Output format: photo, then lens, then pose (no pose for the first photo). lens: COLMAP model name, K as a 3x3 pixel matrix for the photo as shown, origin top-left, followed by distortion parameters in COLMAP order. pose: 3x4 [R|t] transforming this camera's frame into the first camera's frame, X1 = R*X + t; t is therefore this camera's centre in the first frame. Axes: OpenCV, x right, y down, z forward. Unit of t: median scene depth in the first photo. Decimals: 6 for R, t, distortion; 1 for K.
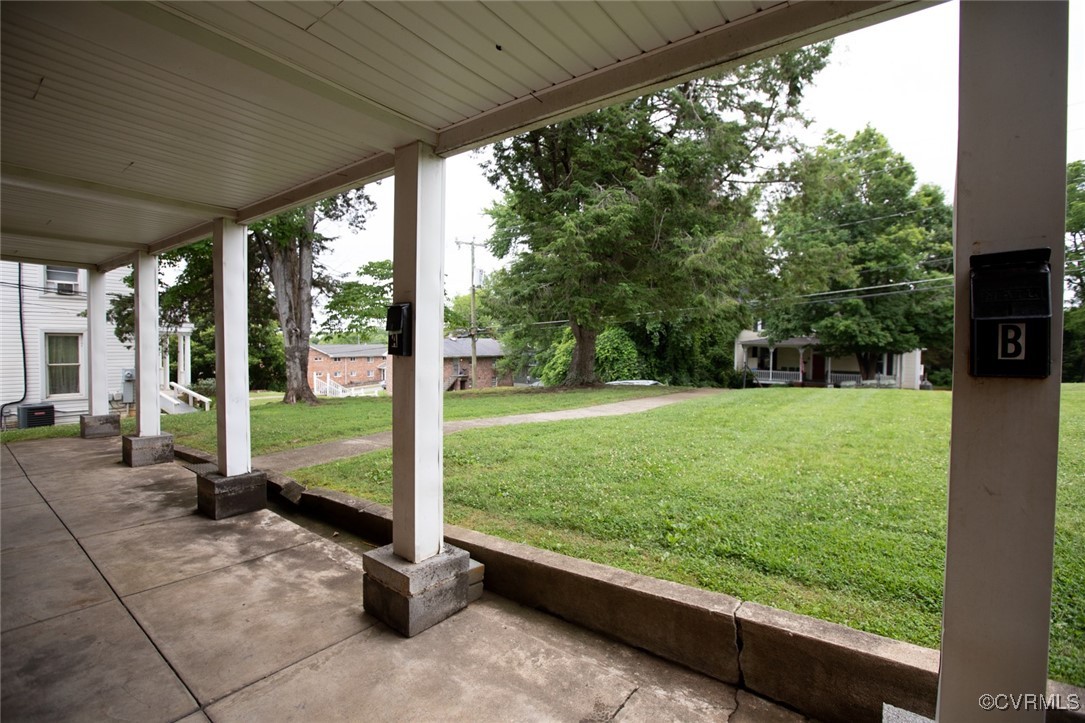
lens RADIAL K [[495.5, 0, 540.7], [0, 495.5, 359.0], [0, 0, 1]] dist [-0.045673, 0.014959]
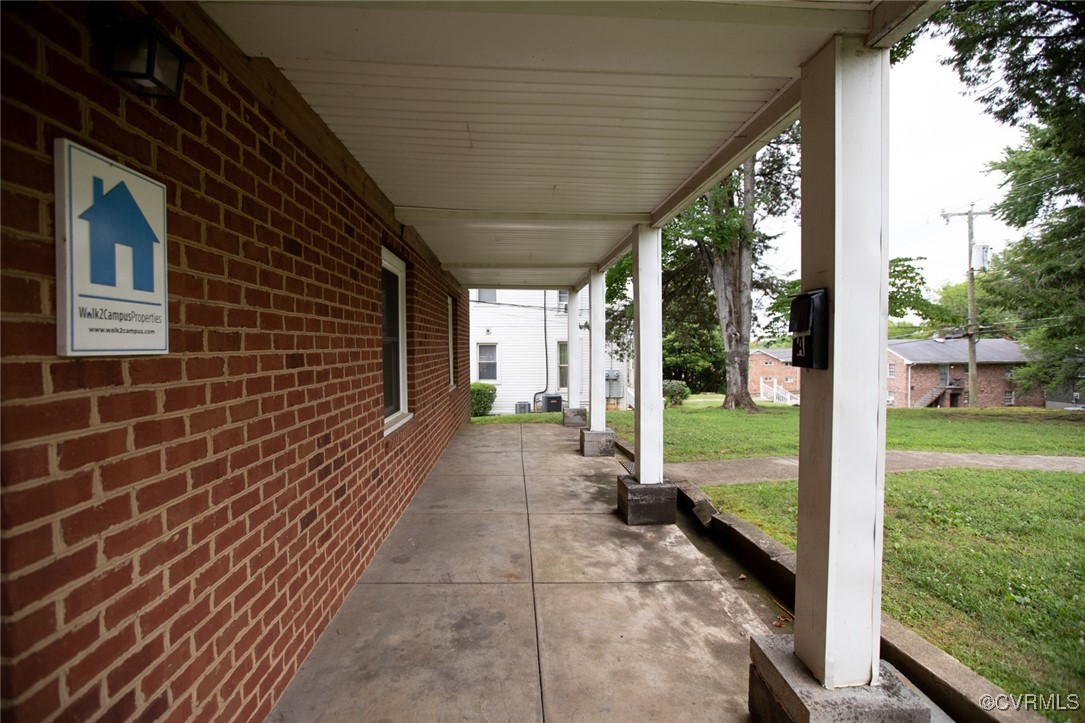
lens RADIAL K [[495.5, 0, 538.8], [0, 495.5, 357.1], [0, 0, 1]] dist [-0.045673, 0.014959]
pose [[0.645679, 0.003423, -0.763602, -0.006670], [-0.012734, 0.999899, -0.006286, -0.006090], [0.763503, 0.013782, 0.645657, 0.142534]]
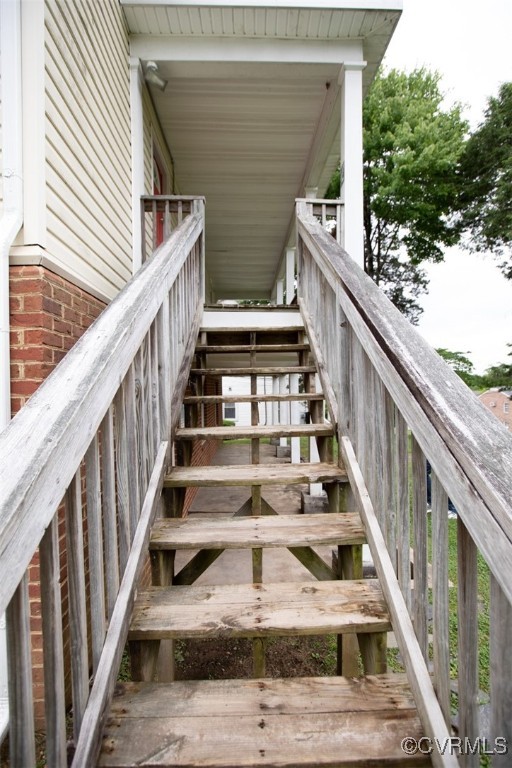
lens RADIAL K [[382.0, 0, 258.1], [0, 382.0, 387.8], [0, 0, 1]] dist [-0.001337, -0.000011]
pose [[0.631242, -0.017136, -0.775397, 0.701771], [-0.004643, 0.999654, -0.025872, -0.099224], [0.775572, 0.019932, 0.630944, -0.395170]]
